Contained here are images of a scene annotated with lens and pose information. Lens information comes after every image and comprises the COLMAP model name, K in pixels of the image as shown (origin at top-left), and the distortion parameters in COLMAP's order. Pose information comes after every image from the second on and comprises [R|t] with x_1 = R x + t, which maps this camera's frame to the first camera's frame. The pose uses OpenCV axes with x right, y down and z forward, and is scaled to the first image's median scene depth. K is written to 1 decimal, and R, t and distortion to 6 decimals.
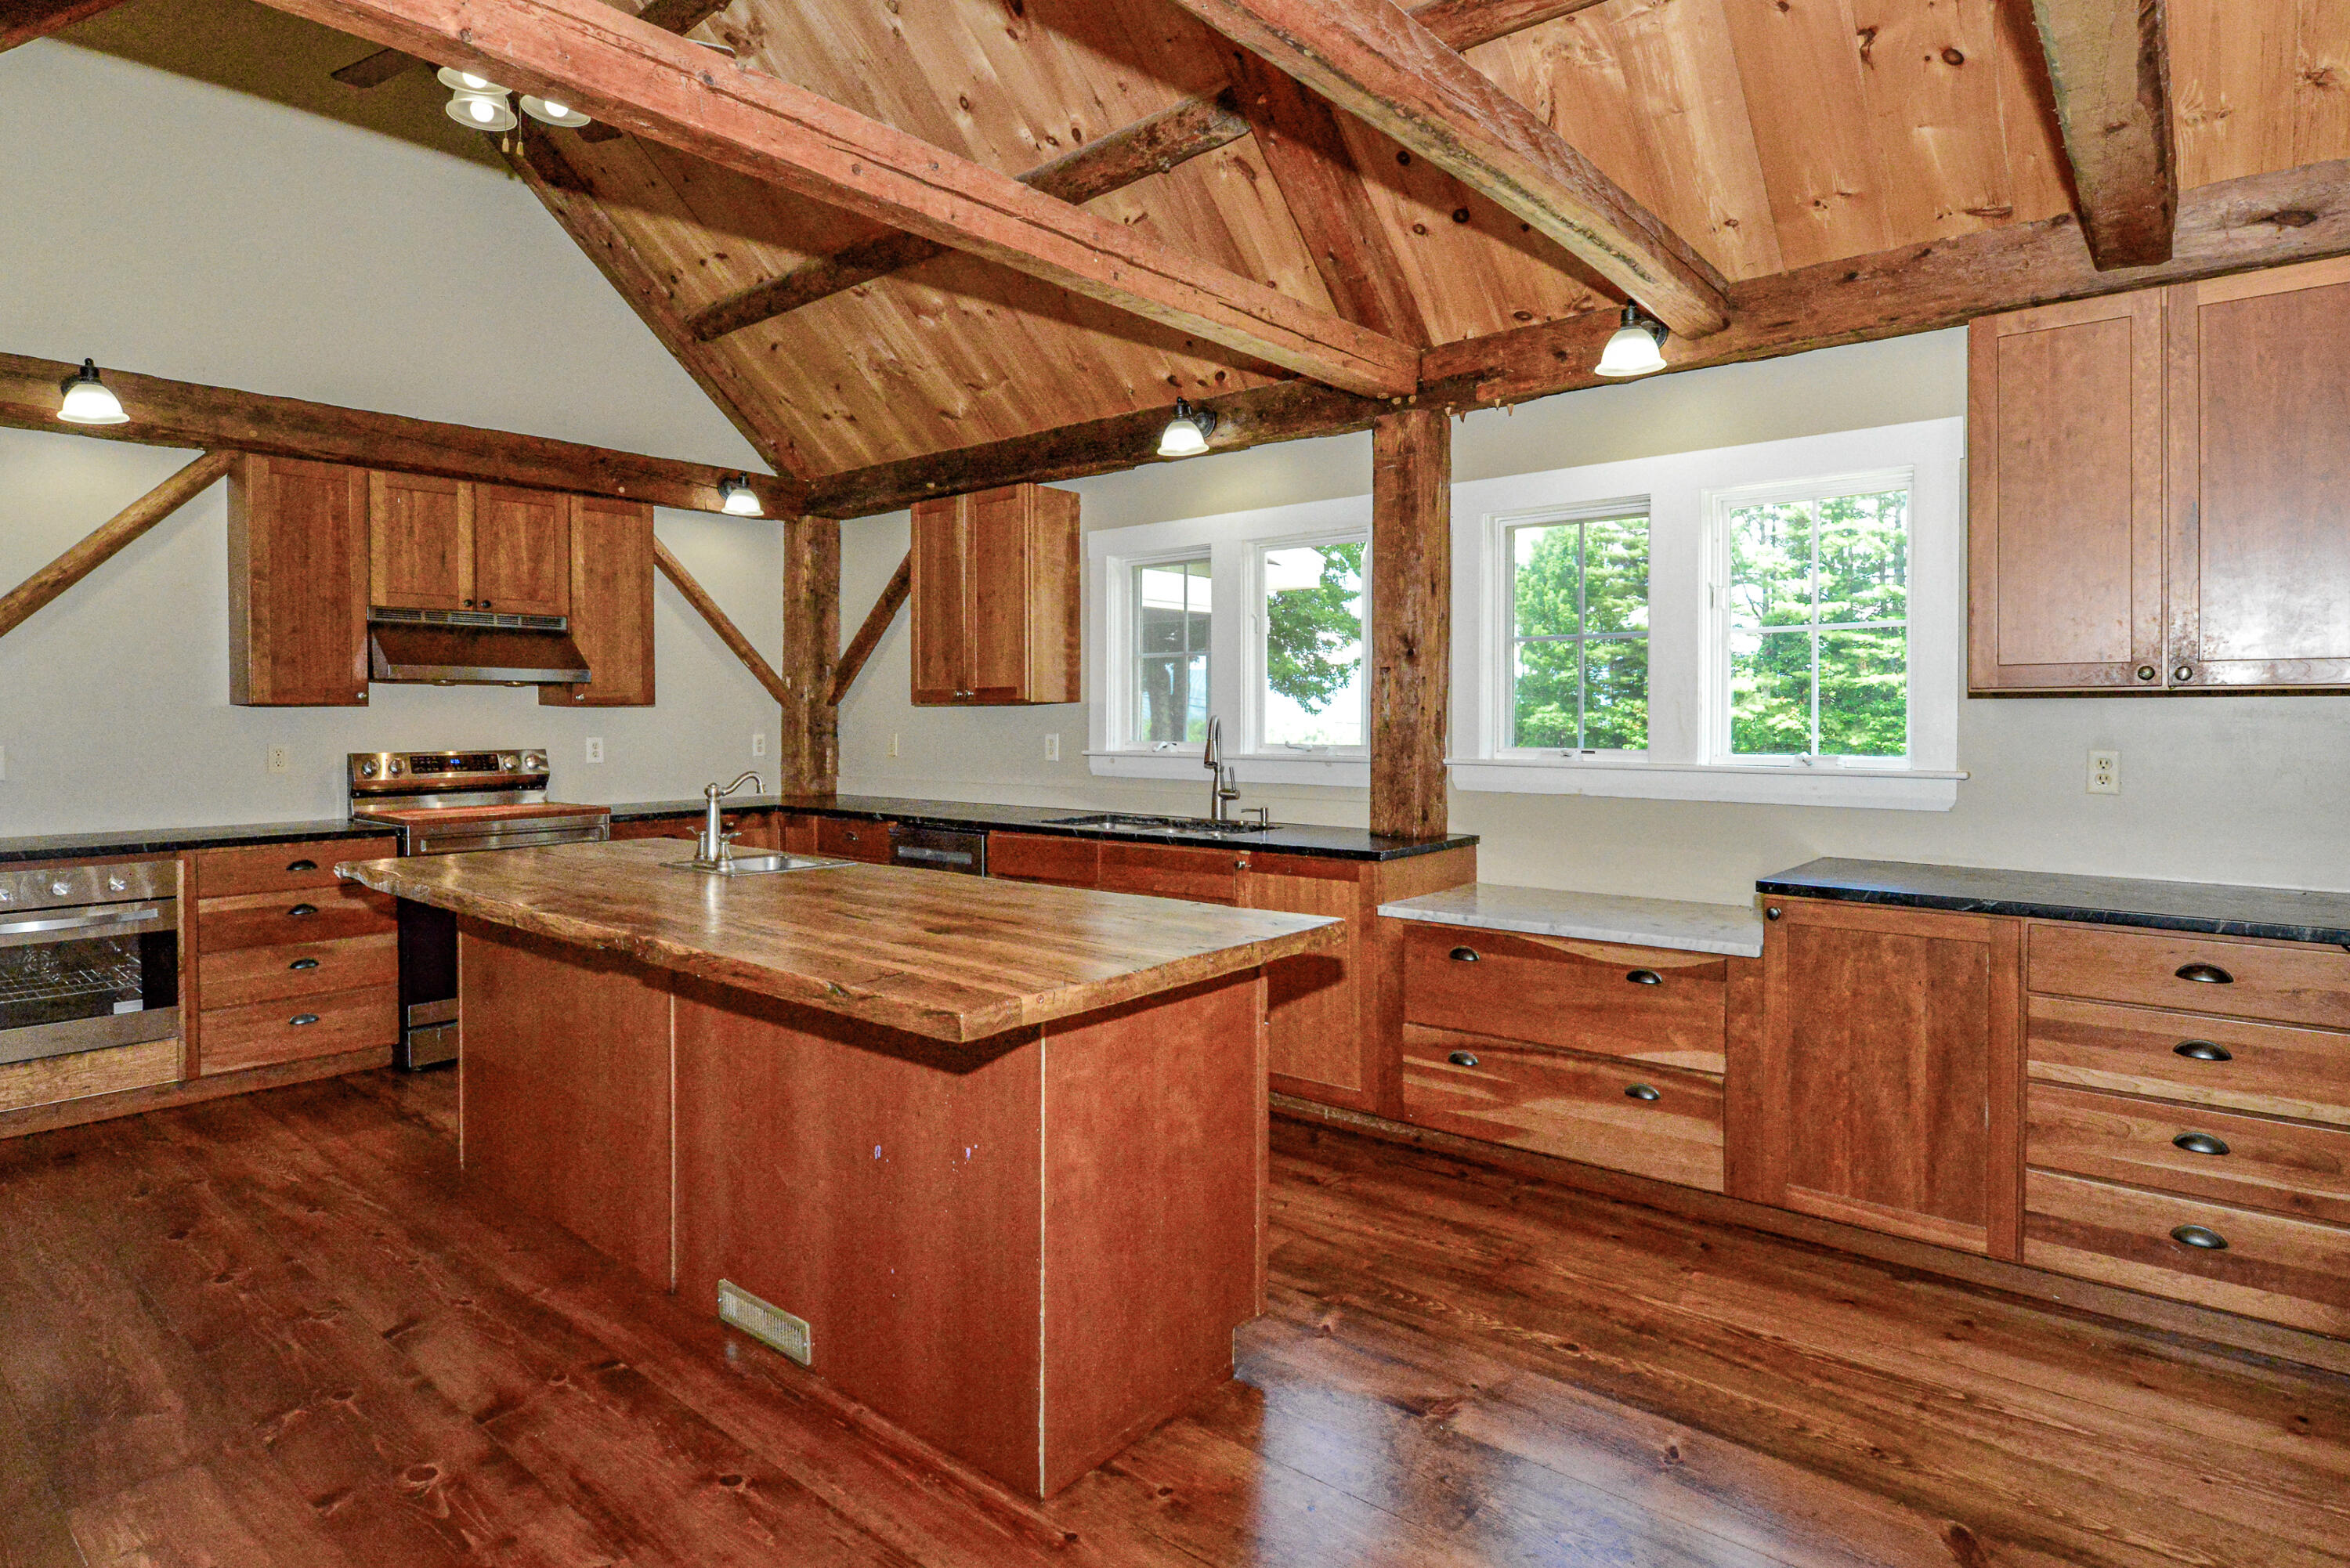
lens RADIAL K [[1255.4, 0, 1229.7], [0, 1255.4, 714.4], [0, 0, 1]] dist [0.000827, -0.008460]
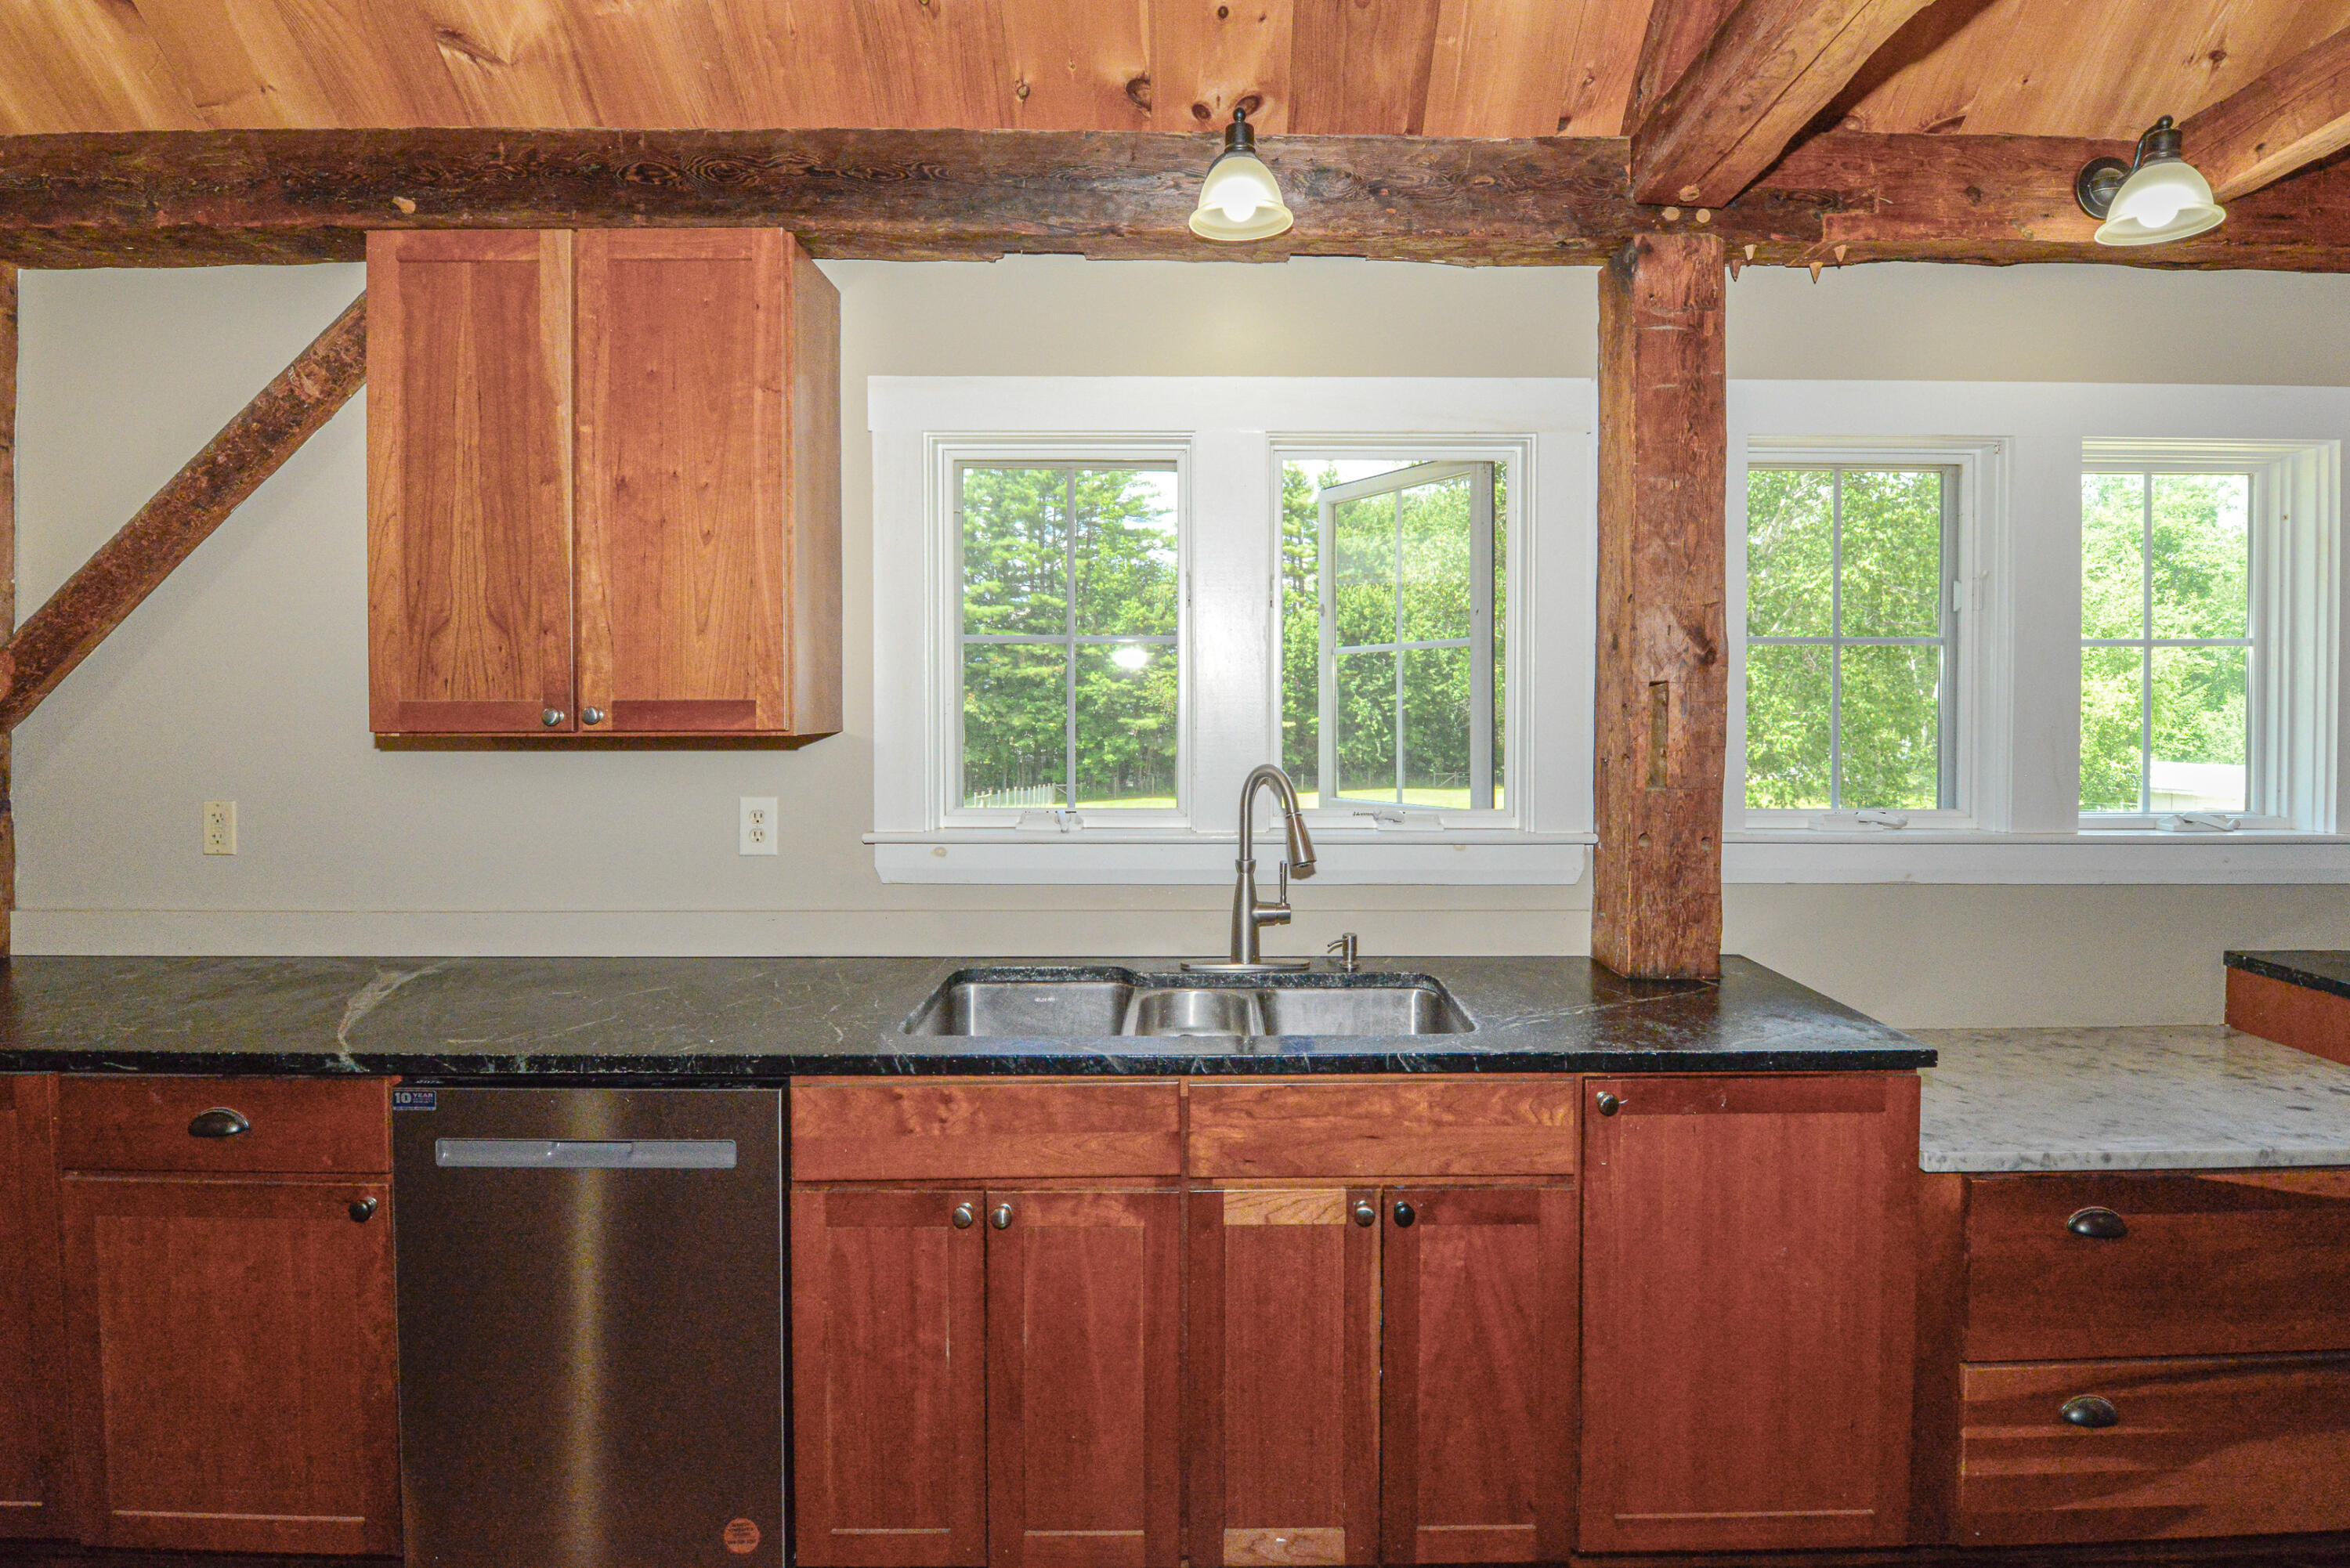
lens RADIAL K [[1123.1, 0, 1233.5], [0, 1123.1, 715.6], [0, 0, 1]] dist [-0.000118, -0.009677]
pose [[0.778252, -0.004996, 0.627932, -0.345250], [-0.005135, 0.999884, 0.014319, -0.028490], [-0.627931, -0.014368, 0.778136, 0.729460]]
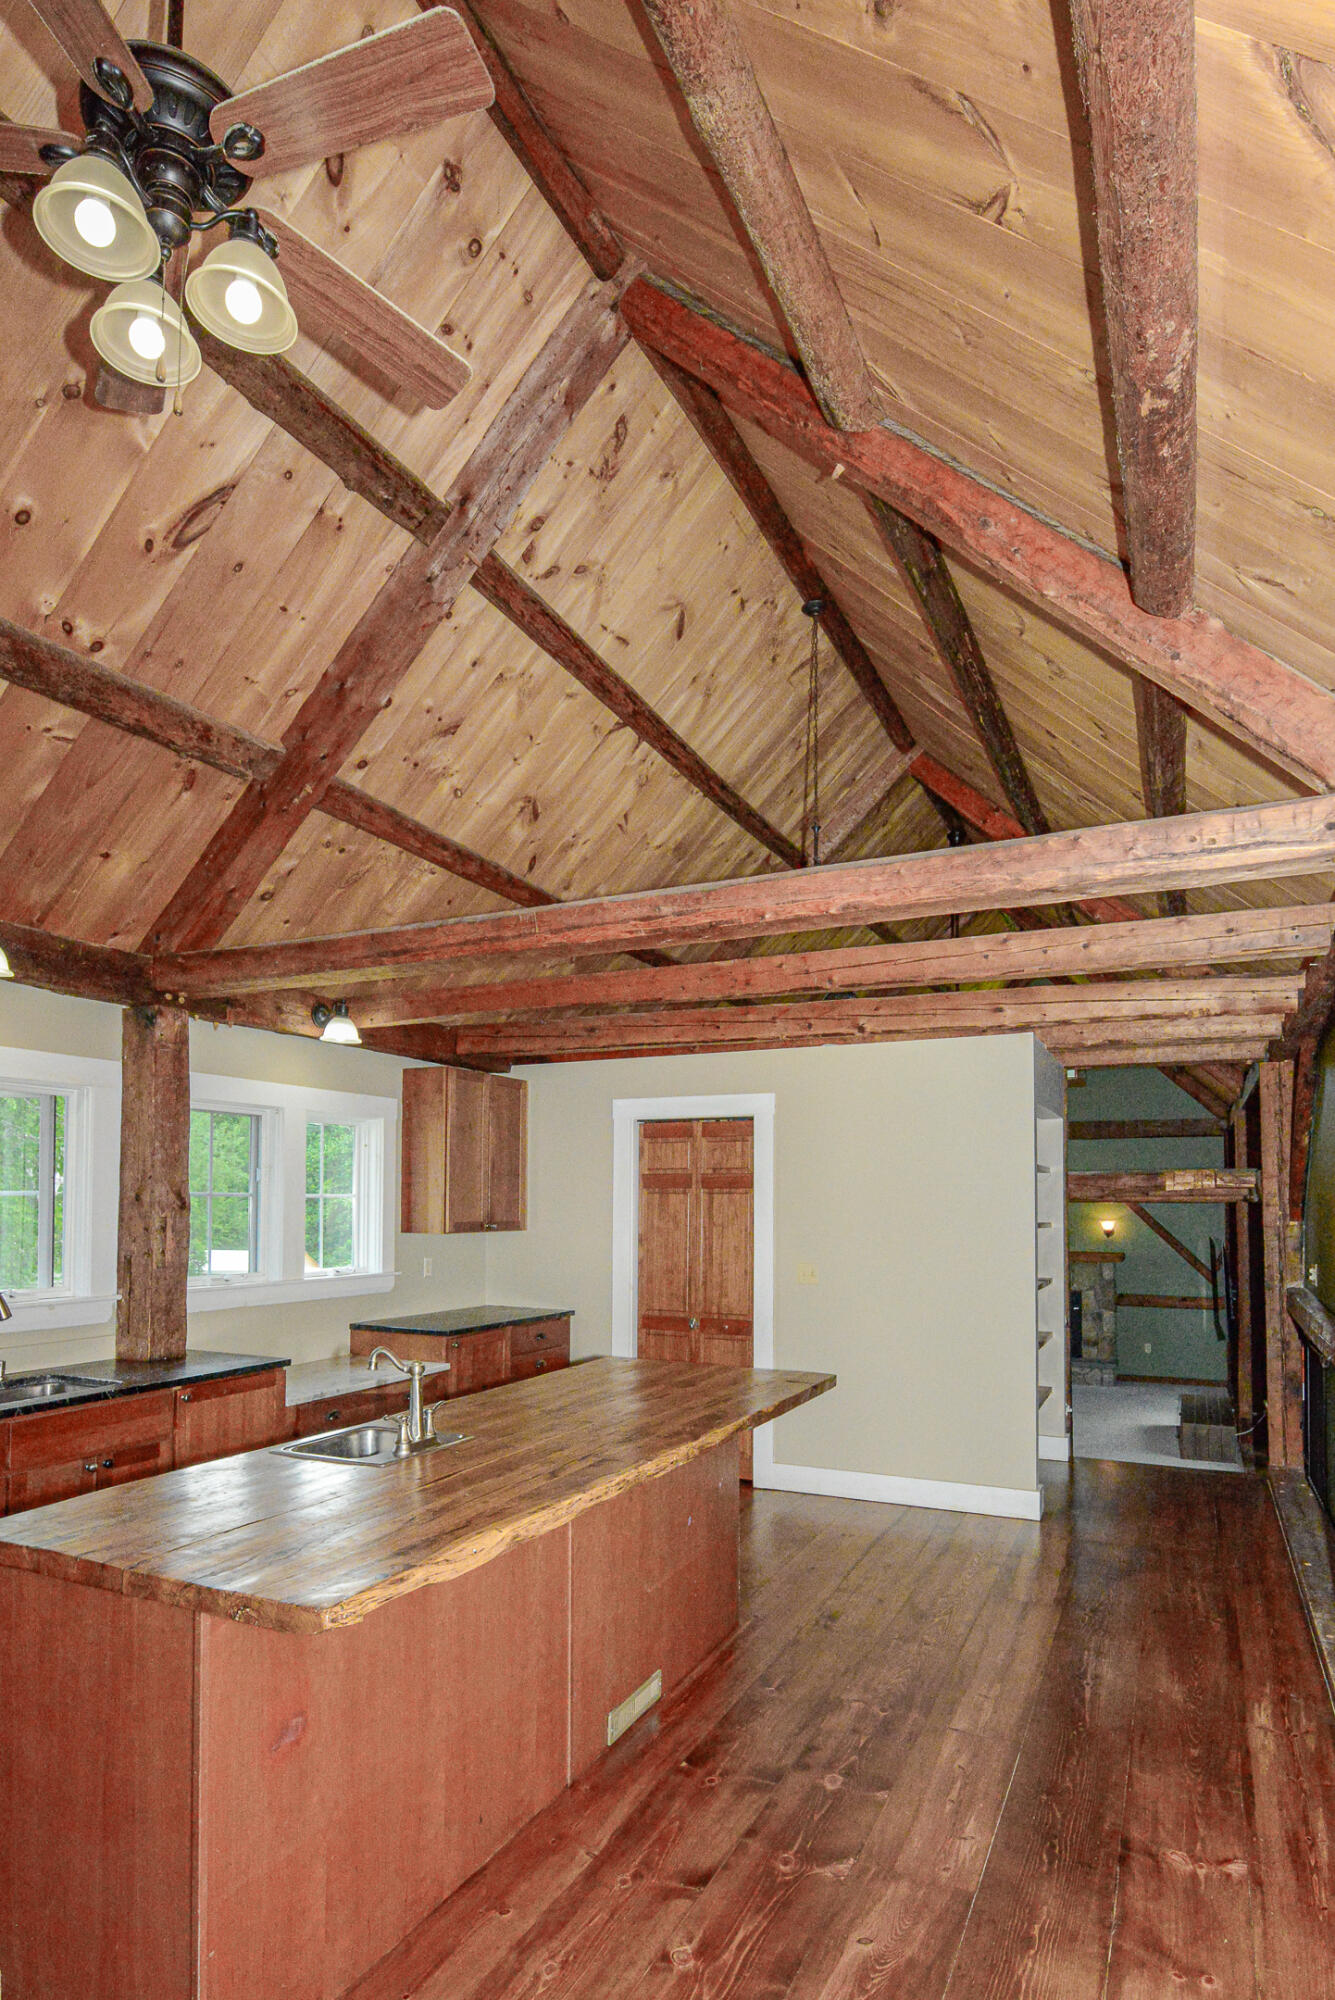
lens RADIAL K [[1043.0, 0, 671.0], [0, 1043.0, 1161.6], [0, 0, 1]] dist [0.003004, -0.027263]
pose [[-0.224356, 0.043917, 0.973517, -0.951224], [-0.002199, 0.998959, -0.045572, -0.046346], [-0.974505, -0.012365, -0.224026, 0.754954]]
